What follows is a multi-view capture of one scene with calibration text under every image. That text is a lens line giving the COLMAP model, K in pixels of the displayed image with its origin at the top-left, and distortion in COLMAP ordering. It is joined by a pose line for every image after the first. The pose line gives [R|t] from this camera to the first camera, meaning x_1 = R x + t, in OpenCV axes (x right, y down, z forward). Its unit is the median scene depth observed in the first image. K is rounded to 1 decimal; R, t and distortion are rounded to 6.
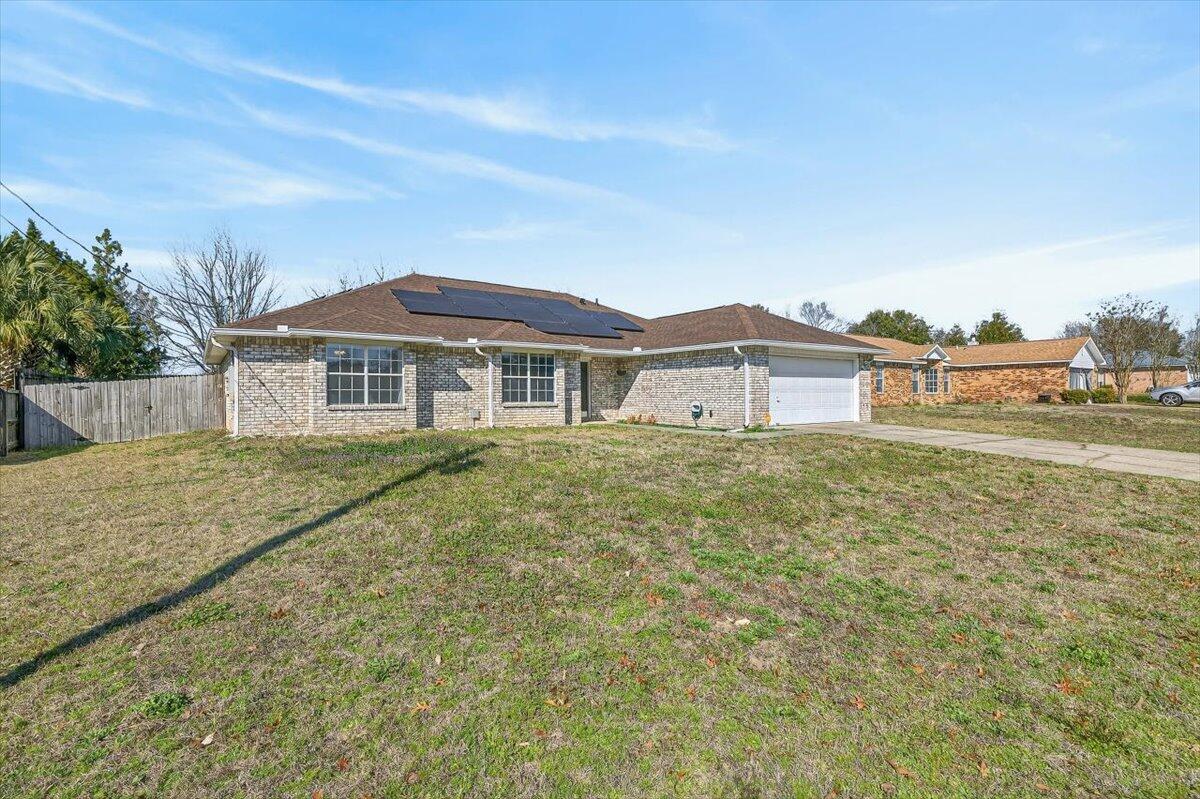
lens RADIAL K [[552.7, 0, 604.0], [0, 552.7, 397.1], [0, 0, 1]] dist [0.002391, -0.000126]
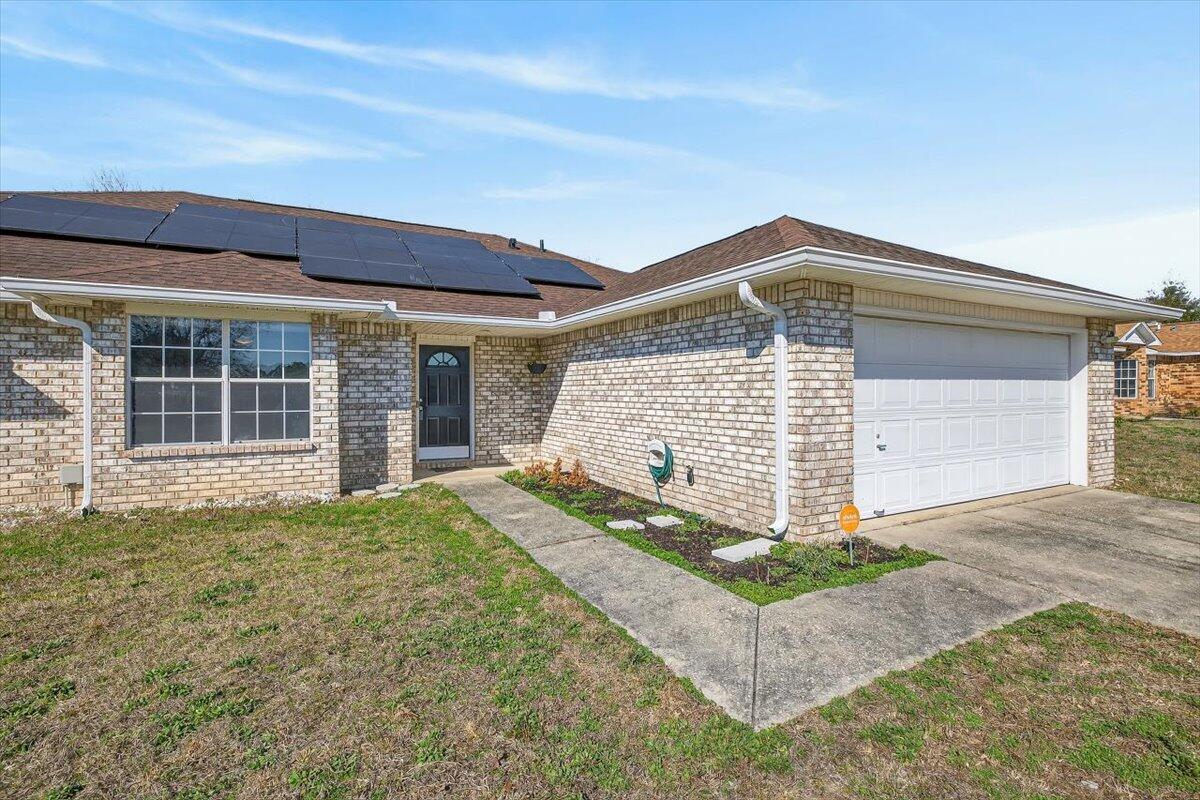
lens RADIAL K [[552.7, 0, 604.0], [0, 552.7, 397.6], [0, 0, 1]] dist [0.002391, -0.000126]
pose [[0.990736, 0.002363, -0.135784, 0.184618], [-0.001205, 0.999962, 0.008606, -0.026192], [0.135799, -0.008363, 0.990701, 0.616315]]
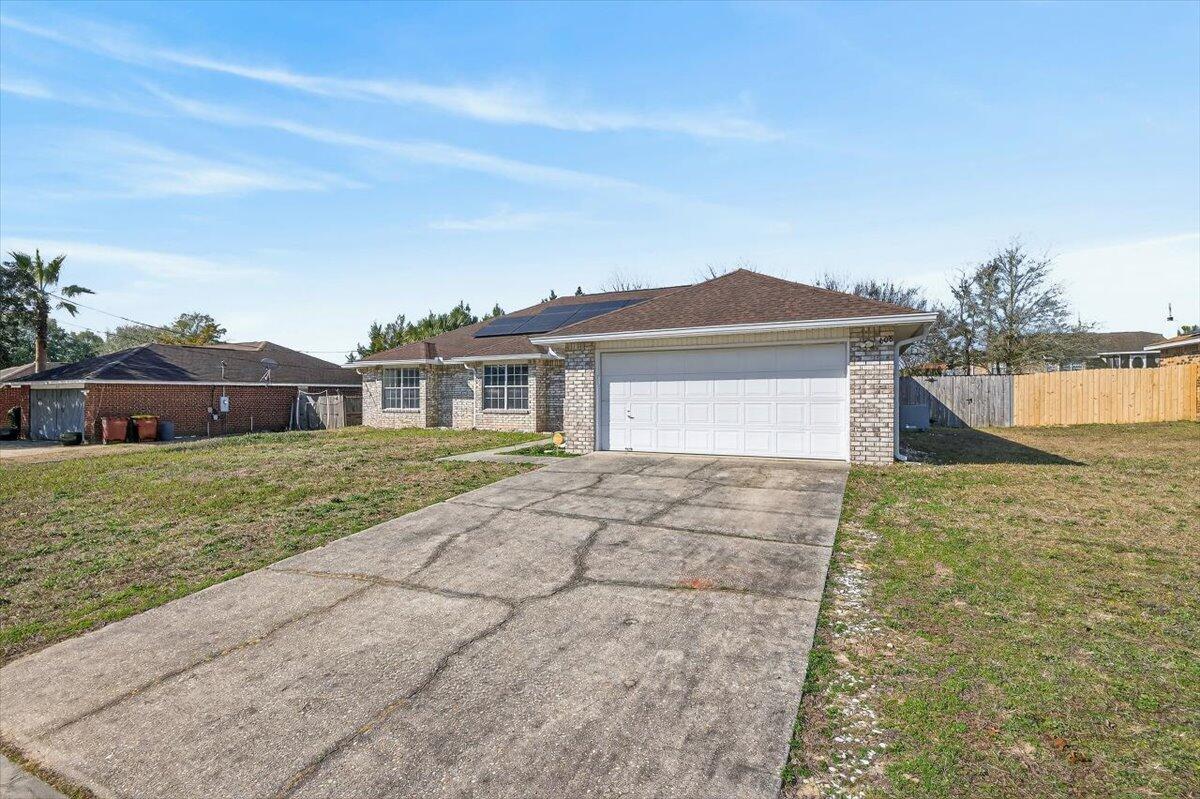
lens RADIAL K [[552.7, 0, 604.0], [0, 552.7, 397.1], [0, 0, 1]] dist [0.002391, -0.000126]
pose [[0.469261, 0.006485, -0.883036, 0.899507], [0.002765, 0.999957, 0.008813, -0.022913], [0.883055, -0.006577, 0.469223, 0.632036]]
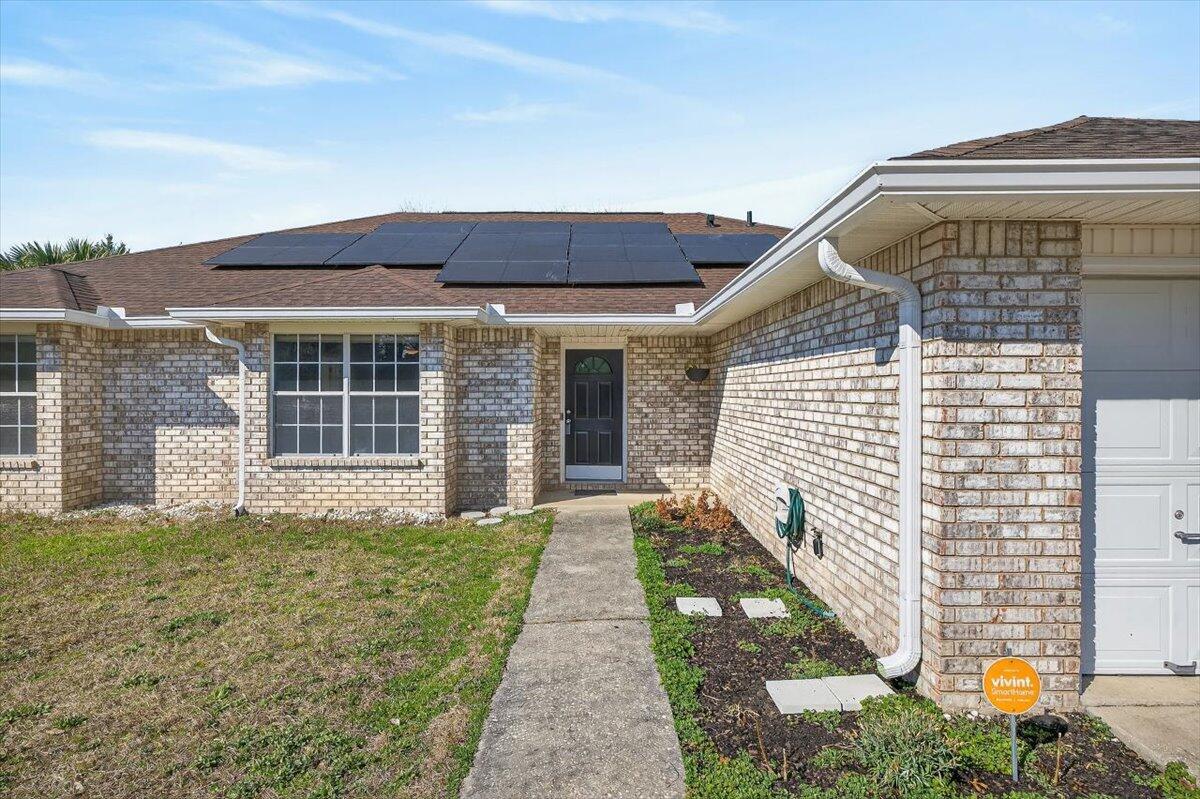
lens RADIAL K [[615.2, 0, 600.0], [0, 615.2, 399.5], [0, 0, 1]] dist [0.002818, 0.000125]
pose [[0.807006, 0.011344, -0.590434, 0.274167], [-0.004229, 0.999901, 0.013431, -0.037162], [0.590528, -0.008342, 0.806974, 0.717597]]
